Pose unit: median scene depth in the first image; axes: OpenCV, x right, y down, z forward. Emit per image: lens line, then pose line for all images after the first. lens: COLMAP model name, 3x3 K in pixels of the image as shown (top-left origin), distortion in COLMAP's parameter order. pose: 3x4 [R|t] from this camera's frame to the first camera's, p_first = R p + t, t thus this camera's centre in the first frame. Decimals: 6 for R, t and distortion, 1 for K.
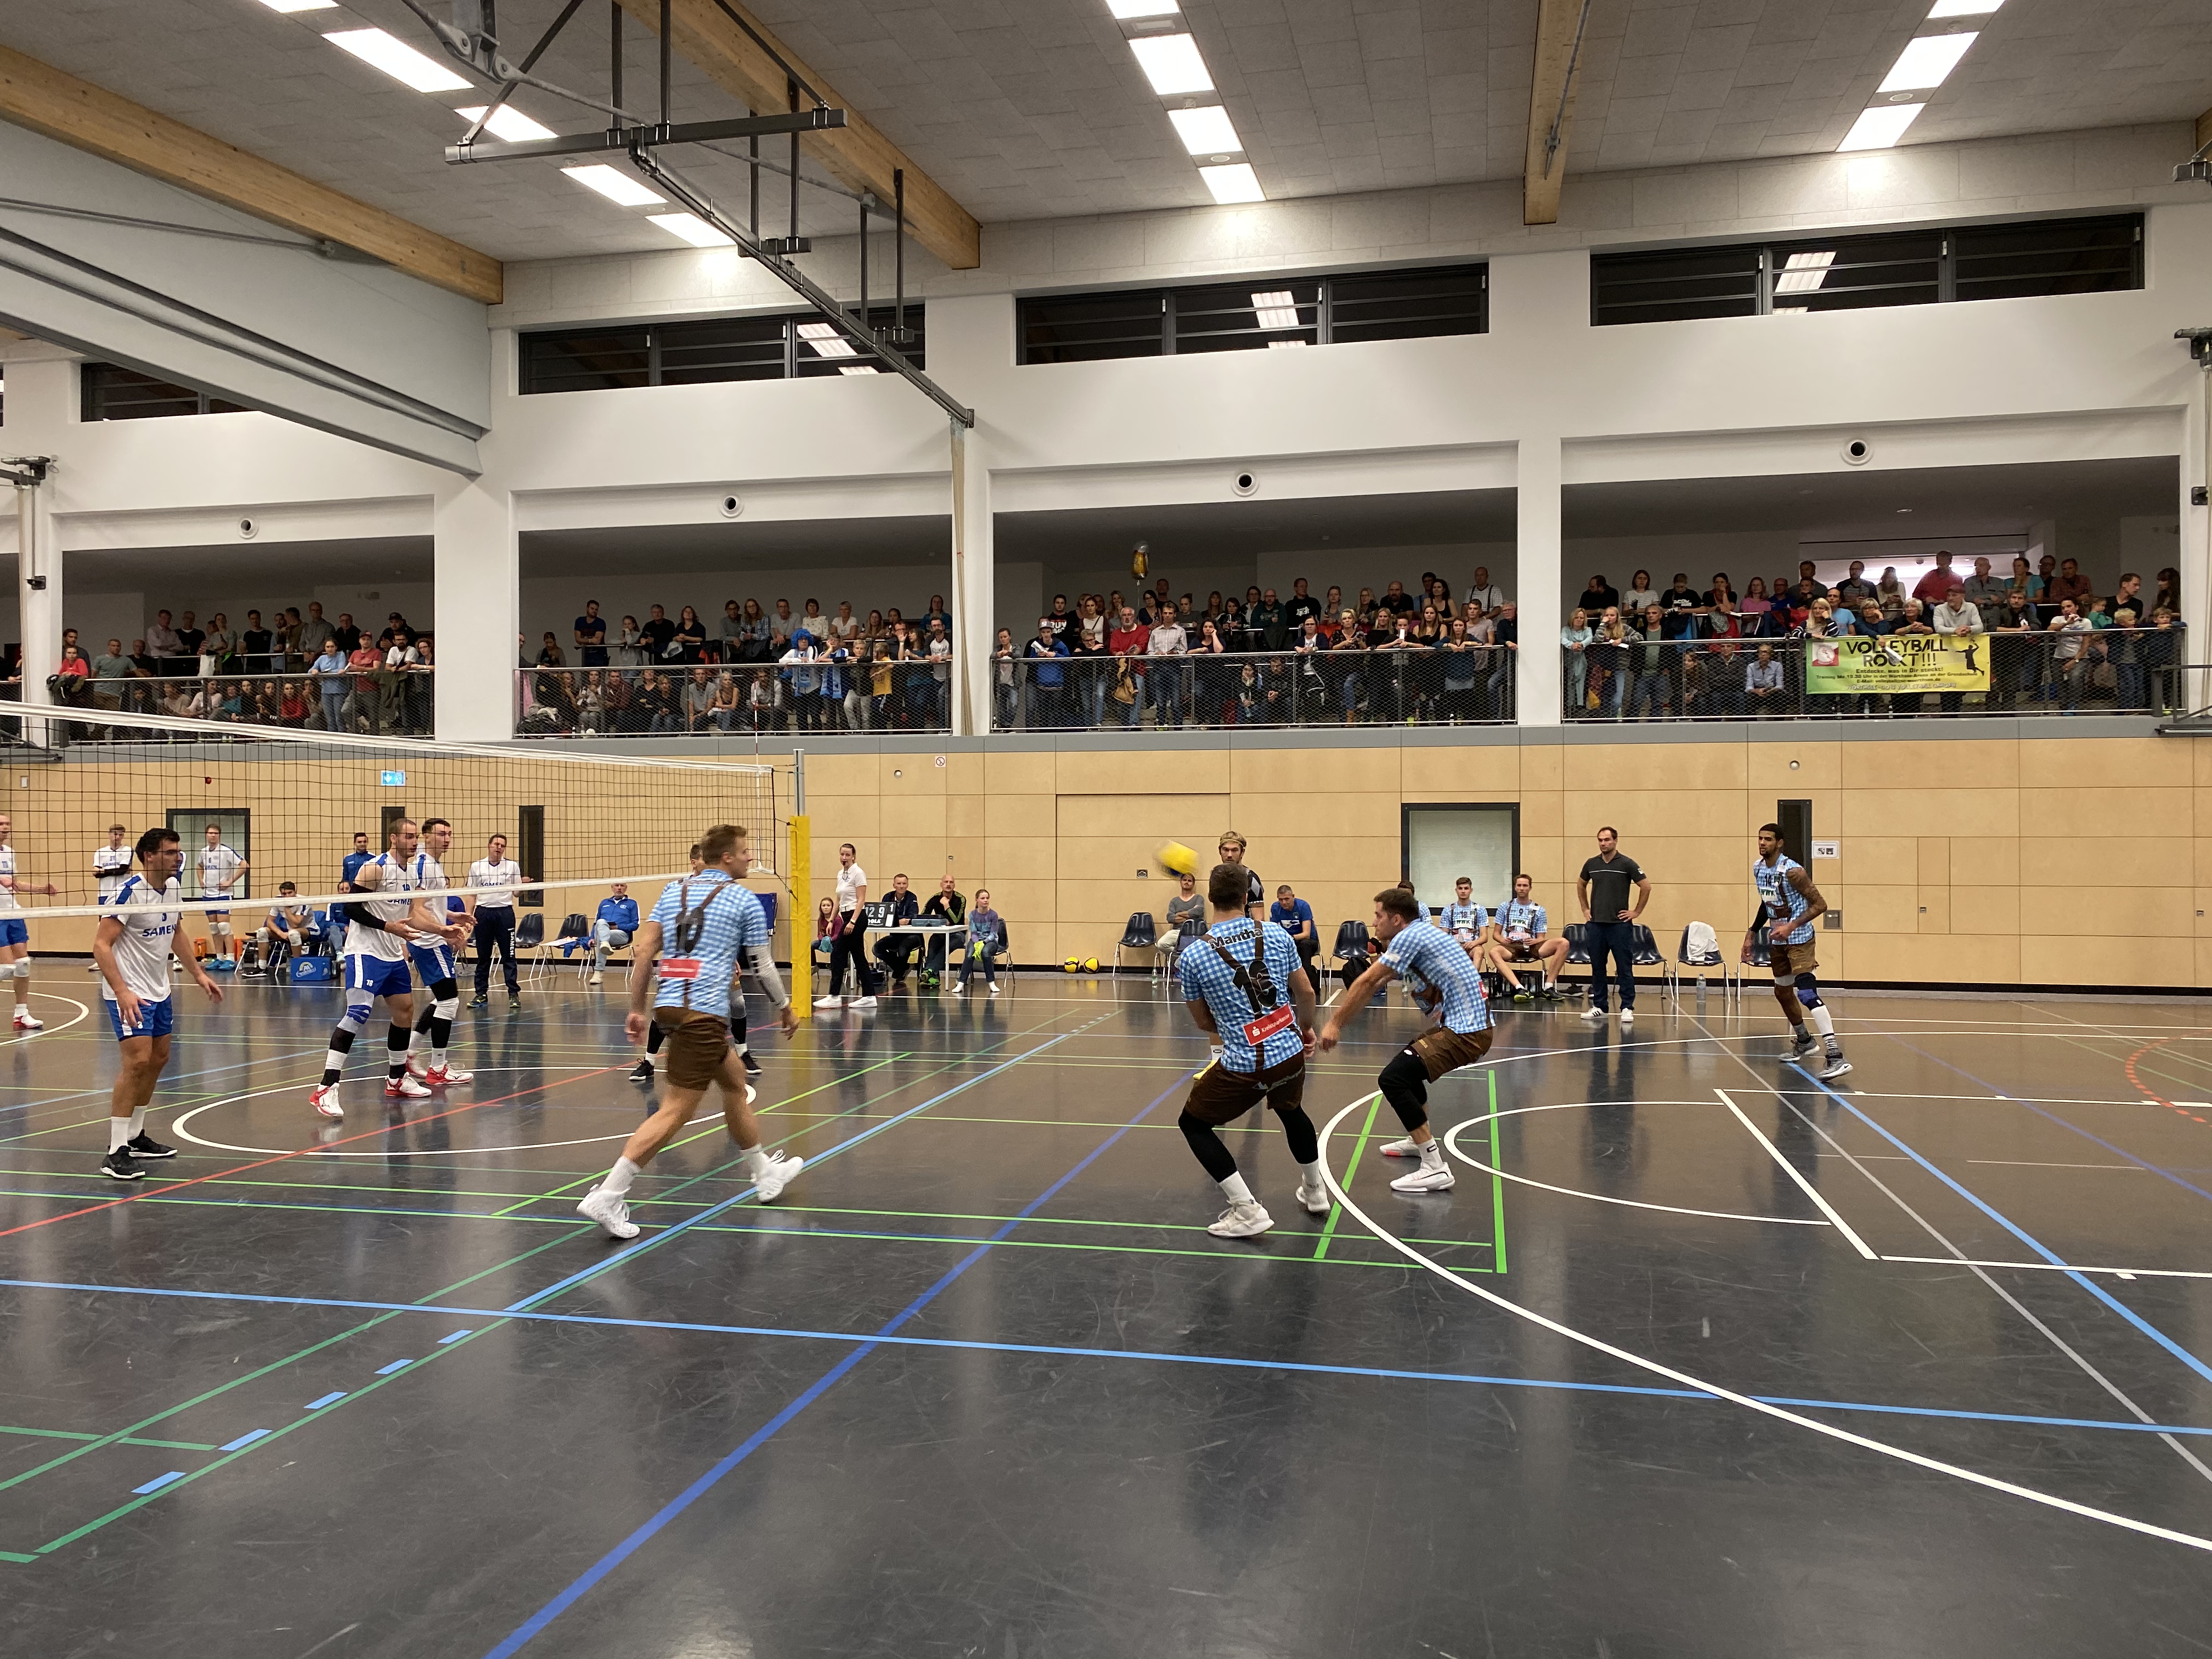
lens RADIAL K [[1683.0, 0, 1116.0], [0, 1683.0, 823.9], [0, 0, 1]] dist [0.007408, 0.003370]
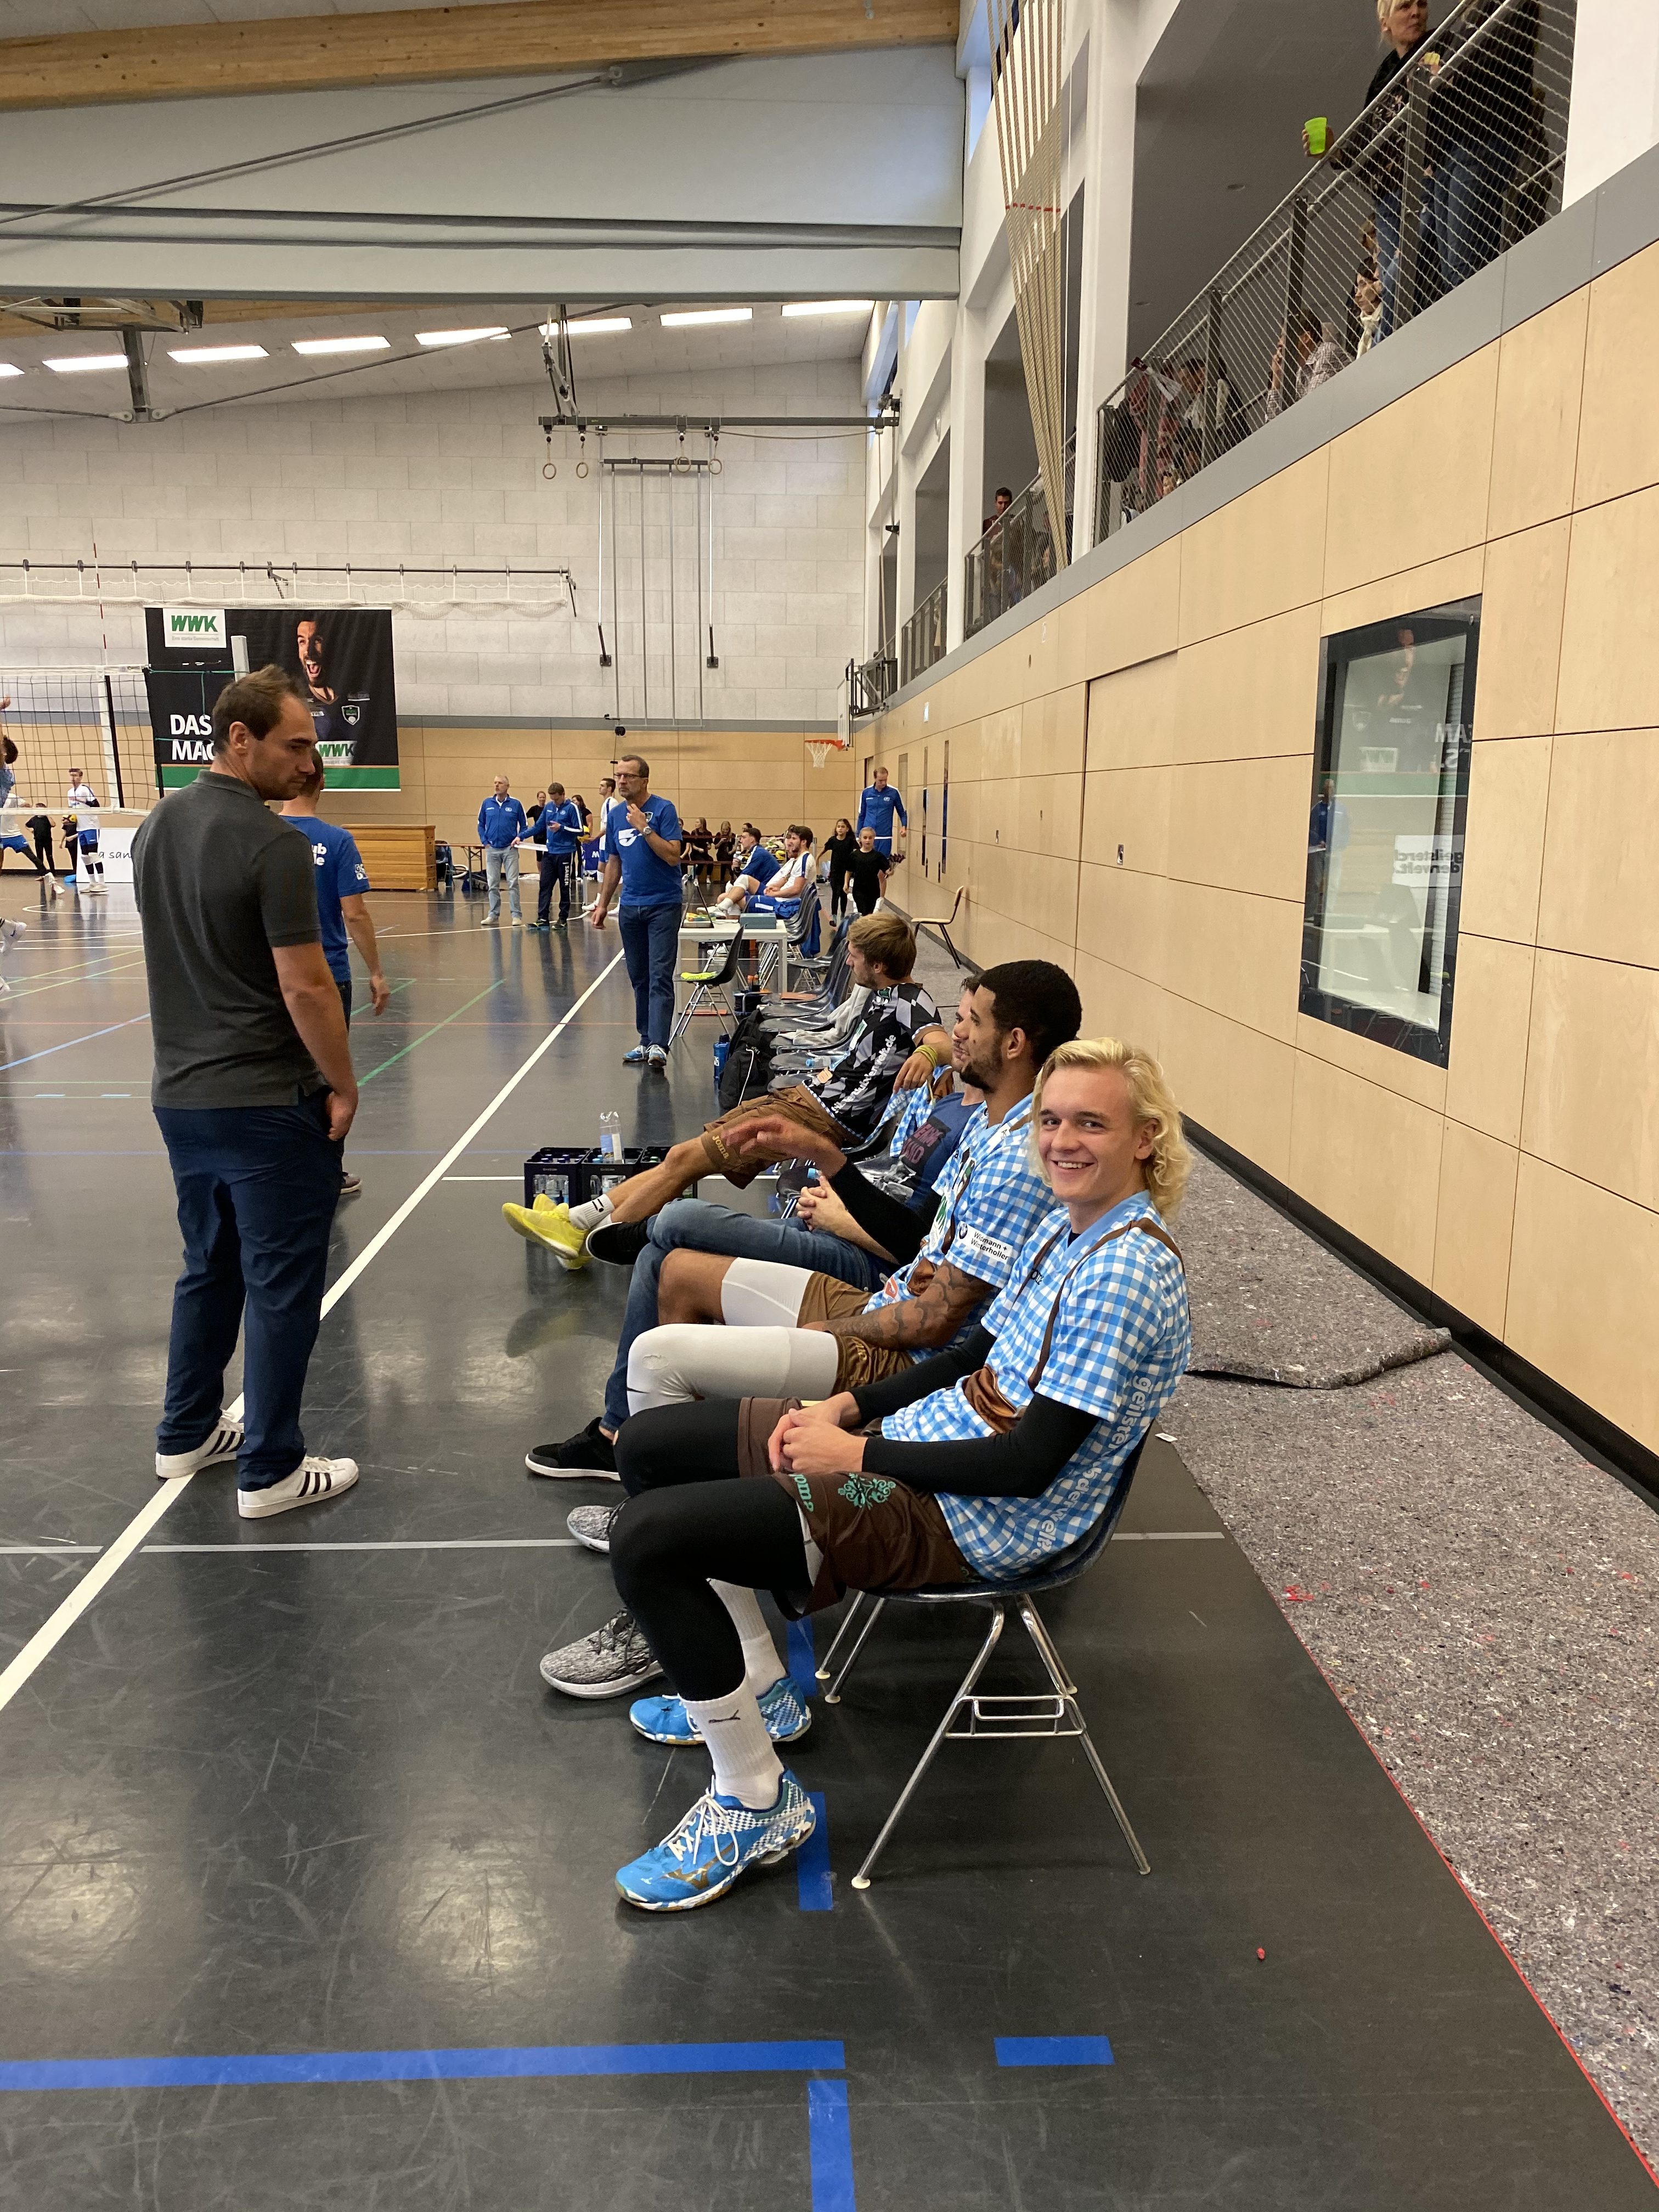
lens RADIAL K [[1682.9, 0, 829.5], [0, 1682.9, 1106.0], [0, 0, 1]] dist [0.016145, -0.010052]
pose [[0.255441, 0.177321, -0.950425, 0.436960], [0.002915, 0.982892, 0.184161, 0.013363], [0.966820, -0.049813, 0.250554, 0.811051]]
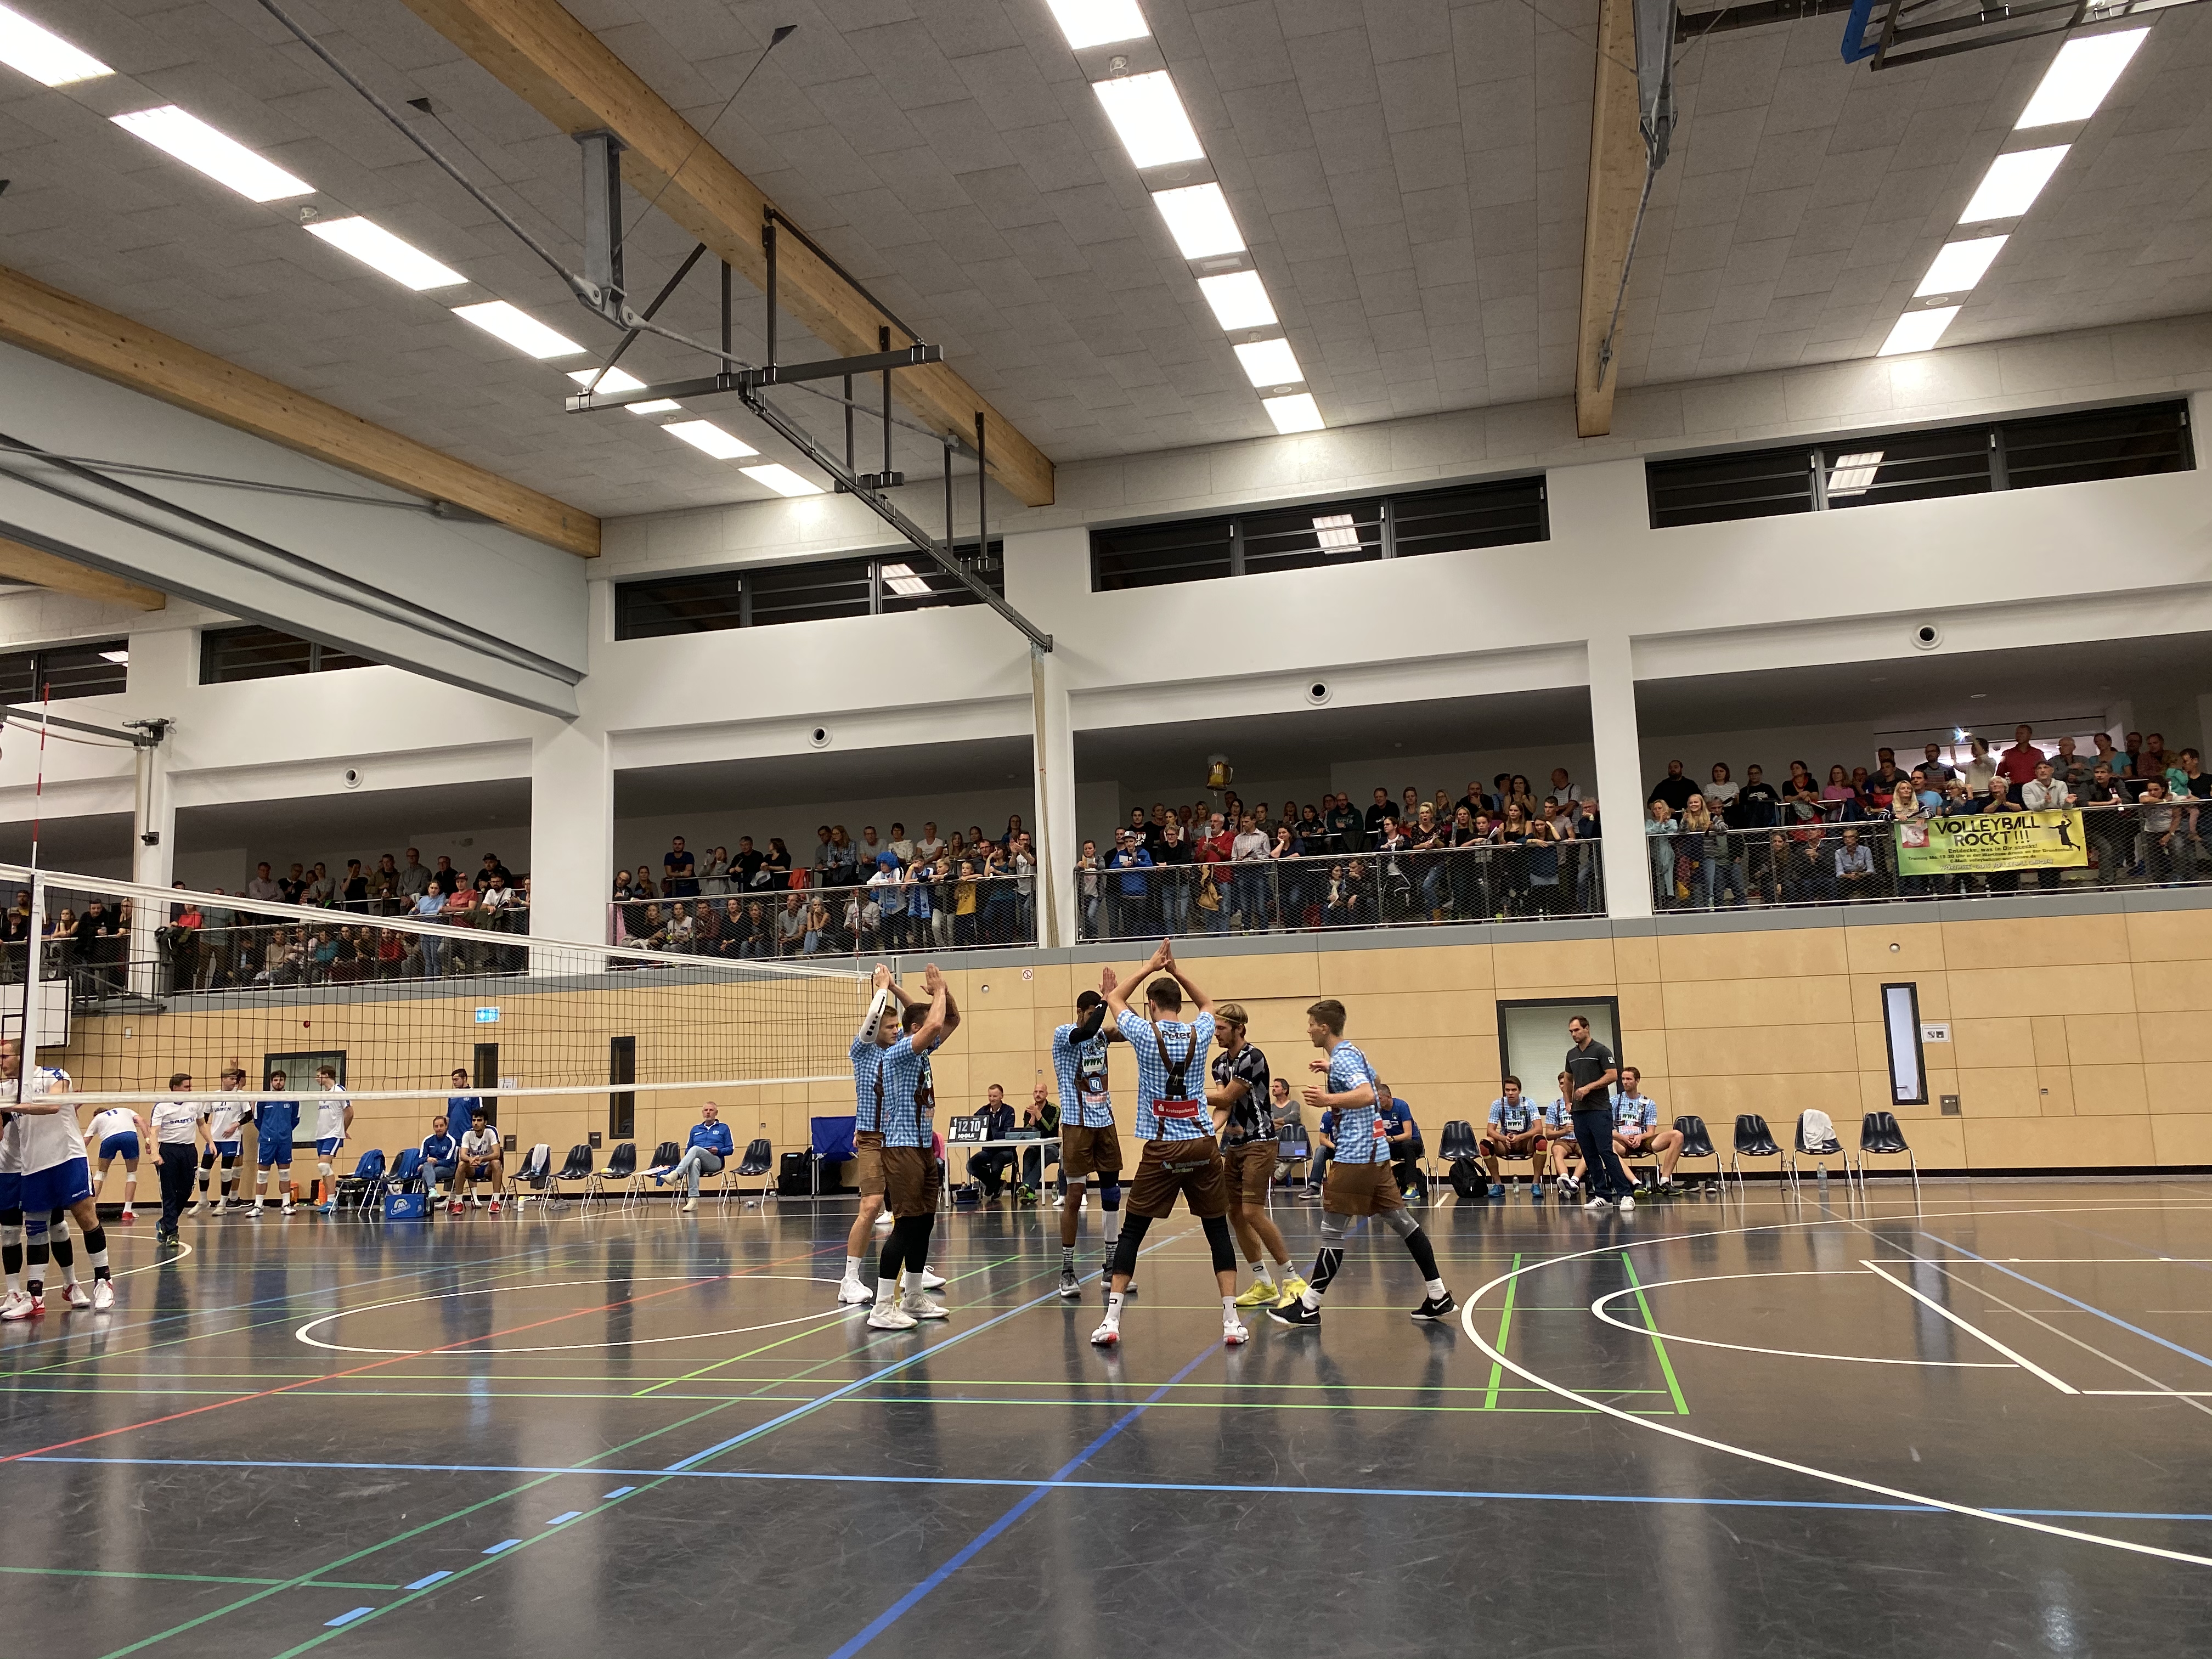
lens RADIAL K [[1682.9, 0, 1119.2], [0, 1682.9, 828.1], [0, 0, 1]] dist [0.016145, -0.010052]
pose [[0.998822, -0.037268, -0.031086, -0.016291], [0.032485, 0.989296, -0.142258, 0.020224], [0.036055, 0.141080, 0.989341, -0.003434]]
